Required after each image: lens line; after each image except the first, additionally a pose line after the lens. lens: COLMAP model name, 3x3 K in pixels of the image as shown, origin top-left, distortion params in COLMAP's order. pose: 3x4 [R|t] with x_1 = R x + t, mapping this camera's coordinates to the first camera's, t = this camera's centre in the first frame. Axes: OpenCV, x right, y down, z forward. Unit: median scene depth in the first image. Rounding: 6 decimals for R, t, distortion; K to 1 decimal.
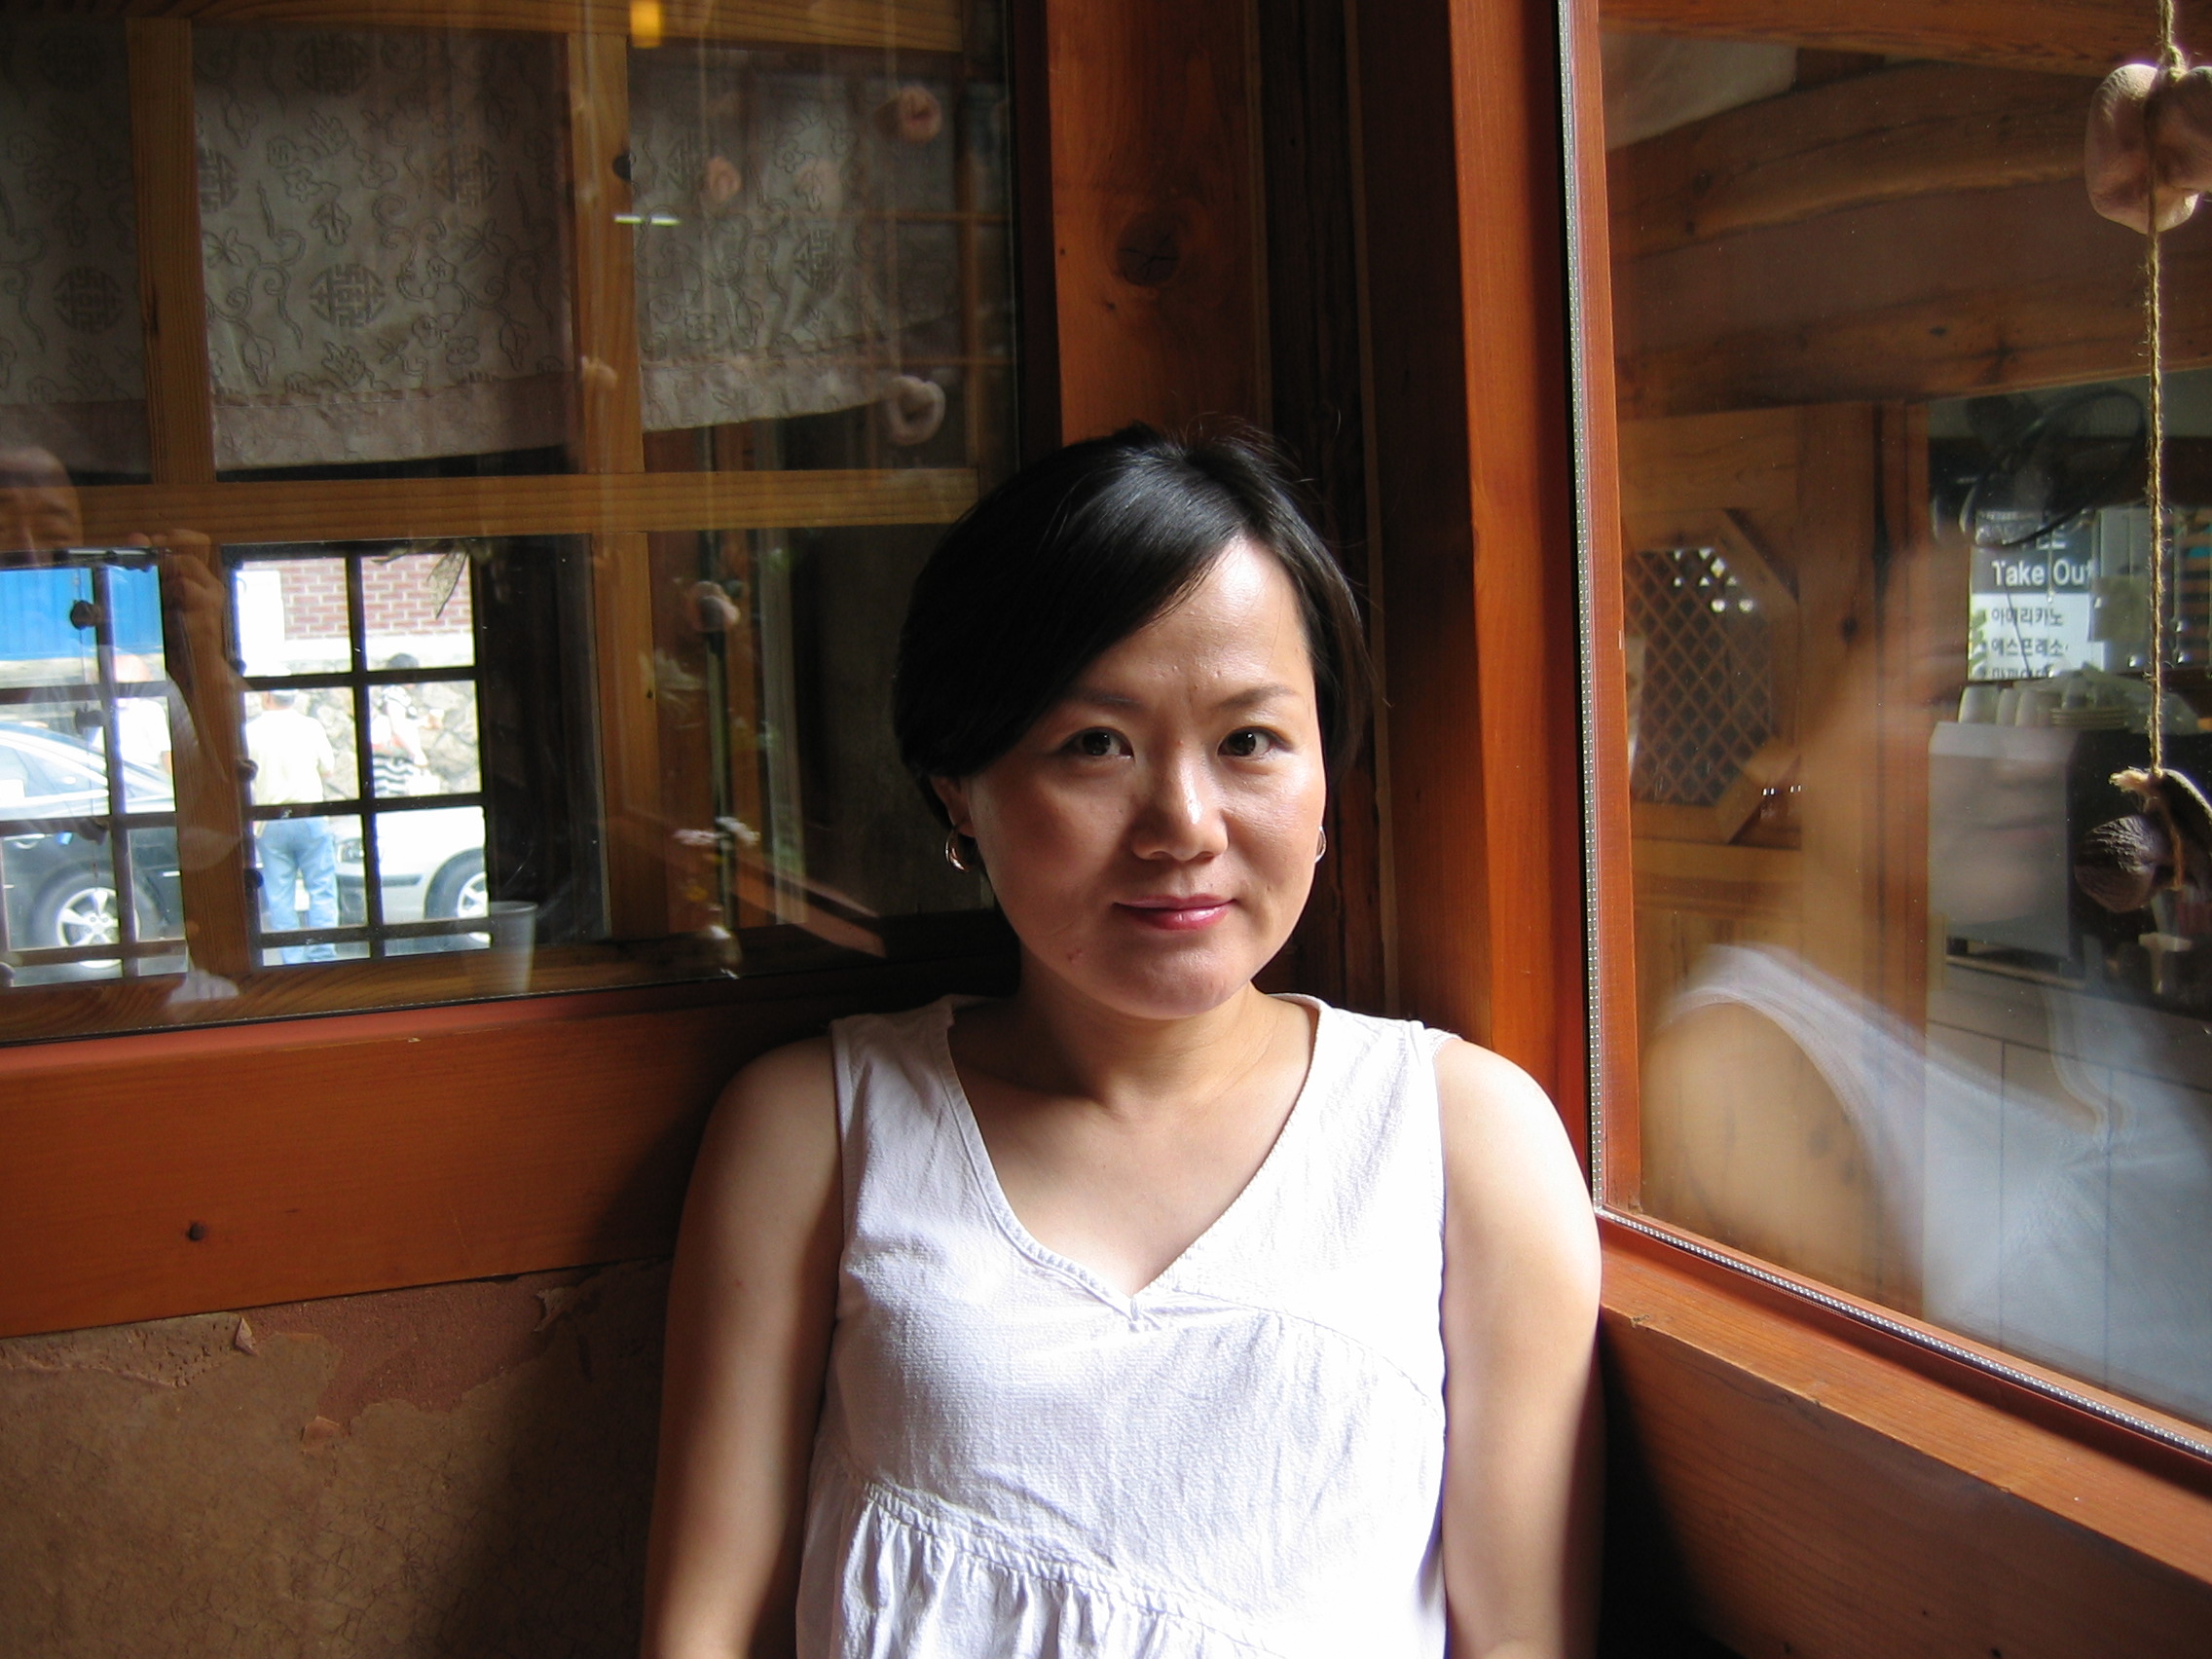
lens RADIAL K [[2402.4, 0, 1070.1], [0, 2402.4, 828.7], [0, 0, 1]] dist [-0.137319, 0.095771]
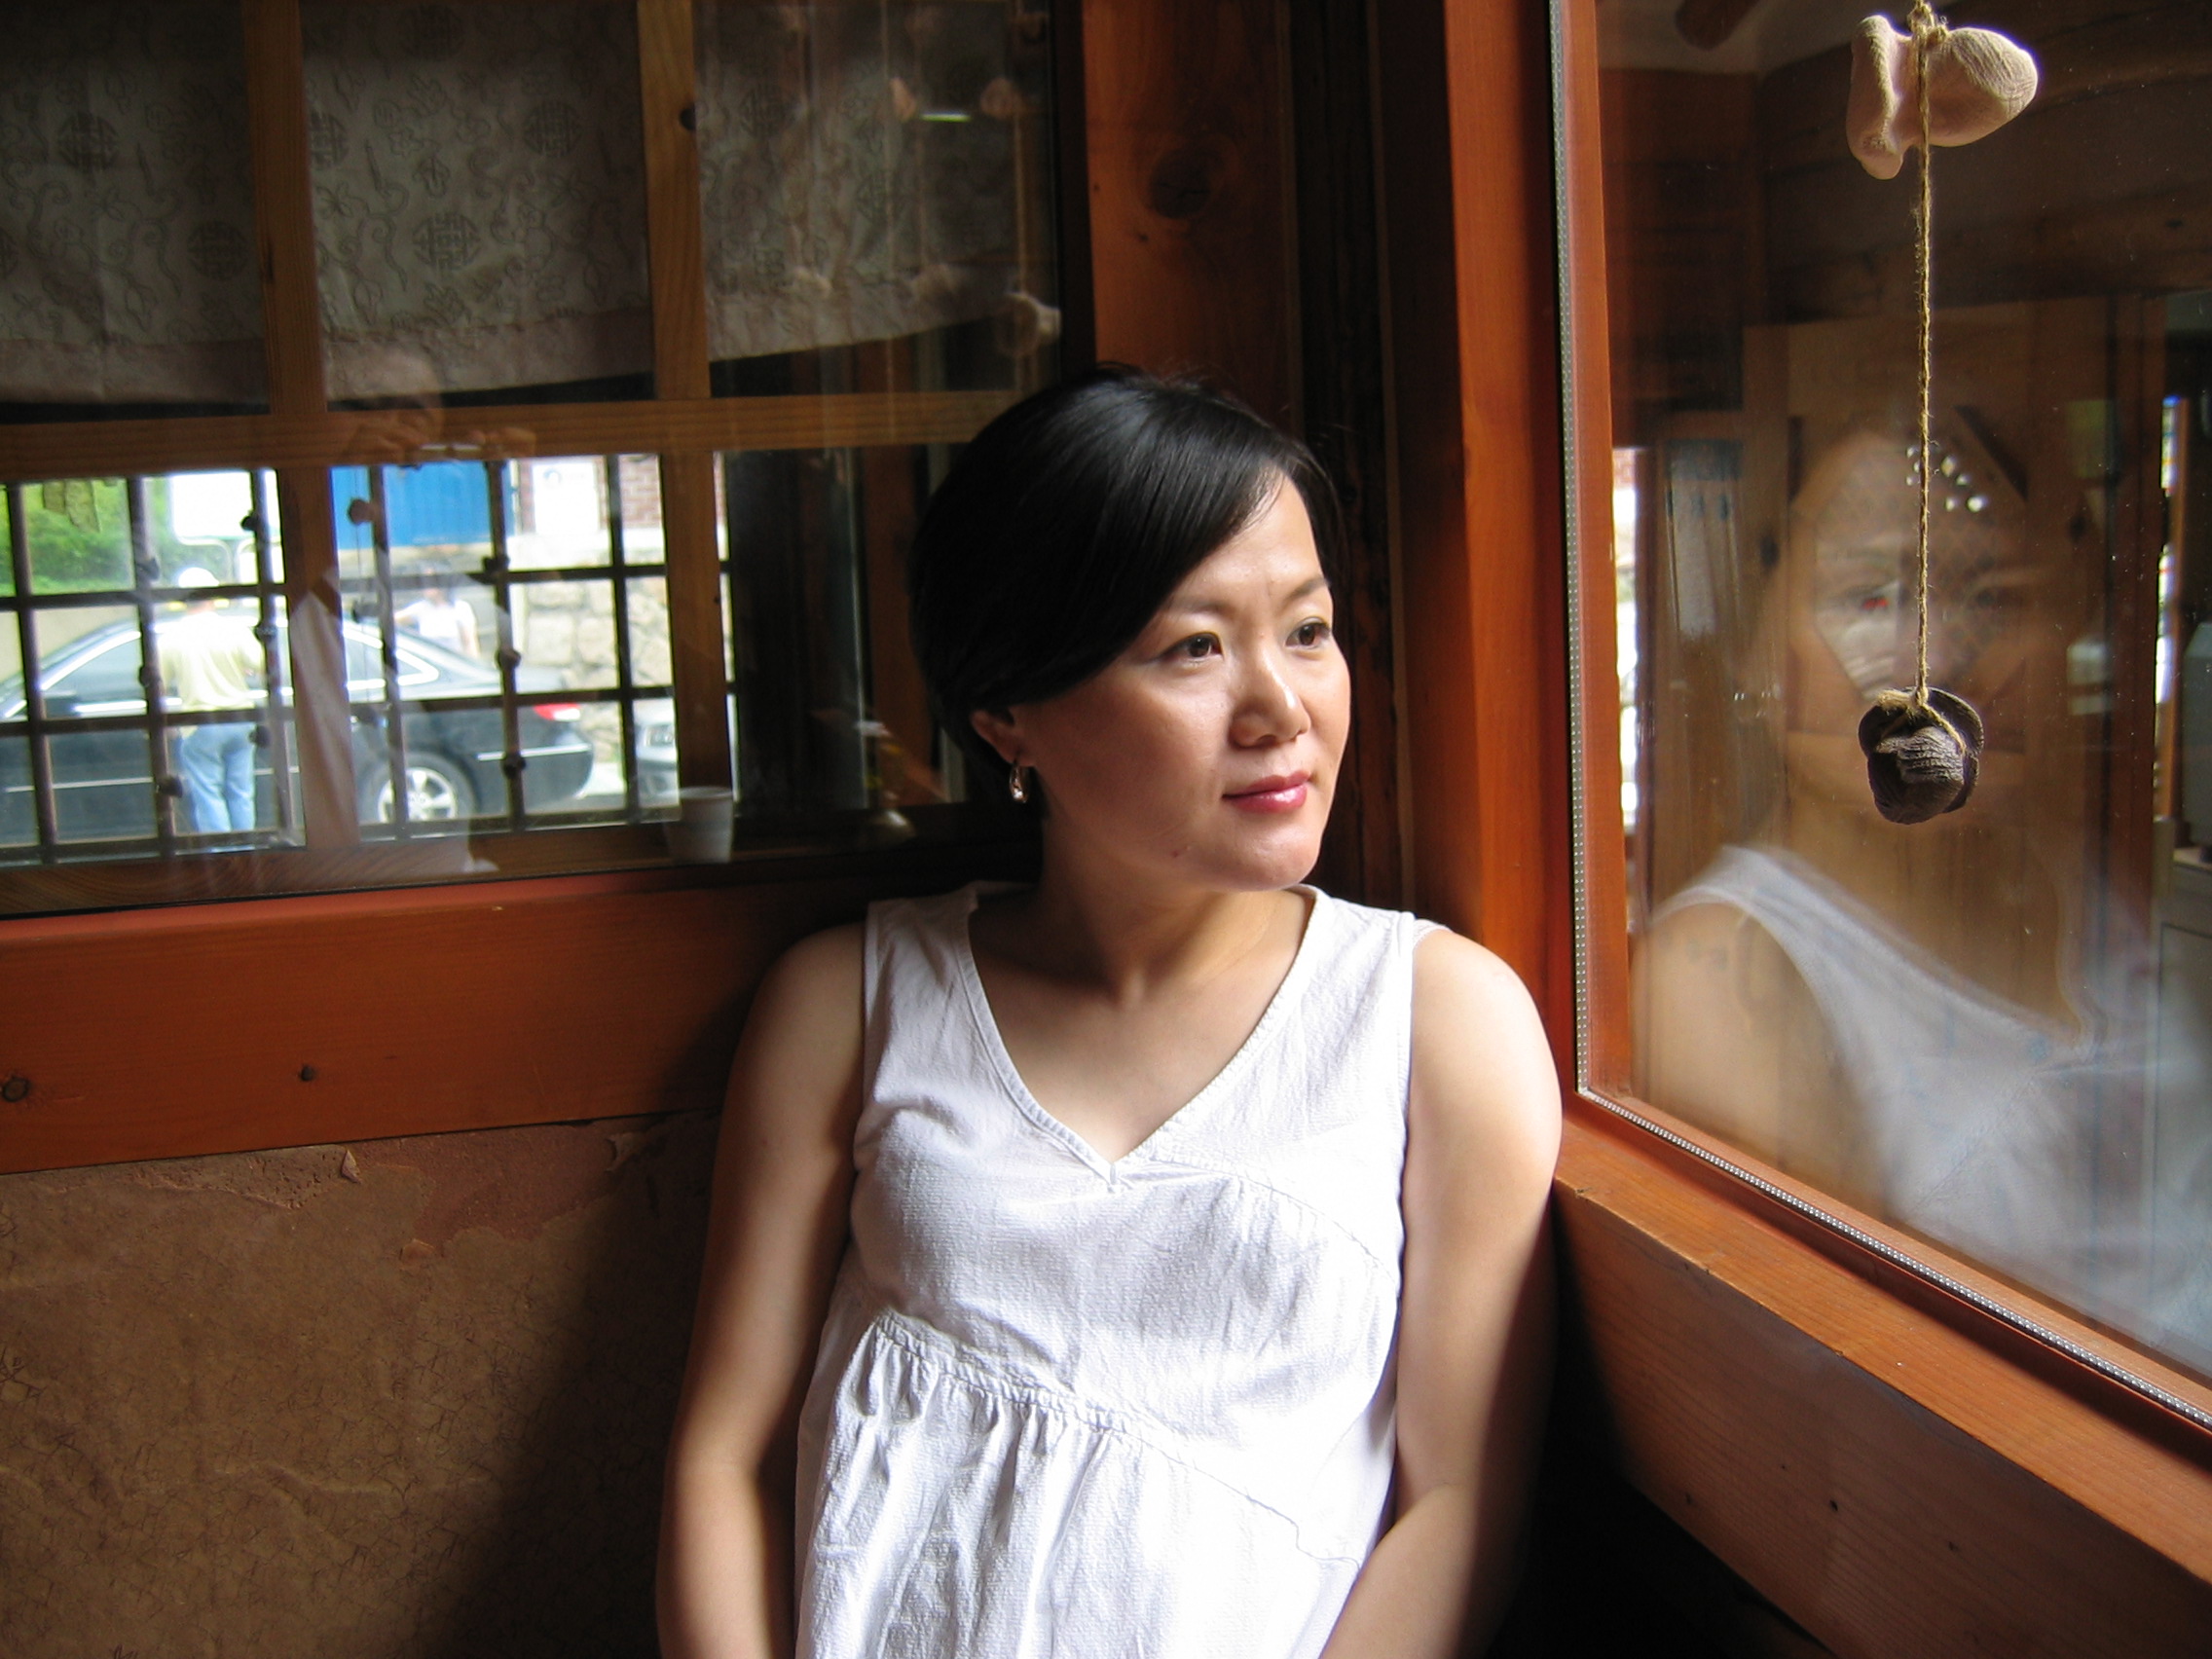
lens RADIAL K [[2402.4, 0, 1070.1], [0, 2402.4, 828.7], [0, 0, 1]] dist [-0.137319, 0.095771]
pose [[0.991606, 0.015536, -0.128358, 0.134363], [-0.009686, 0.998891, 0.046077, -0.003336], [0.128932, -0.044447, 0.990657, -0.079689]]
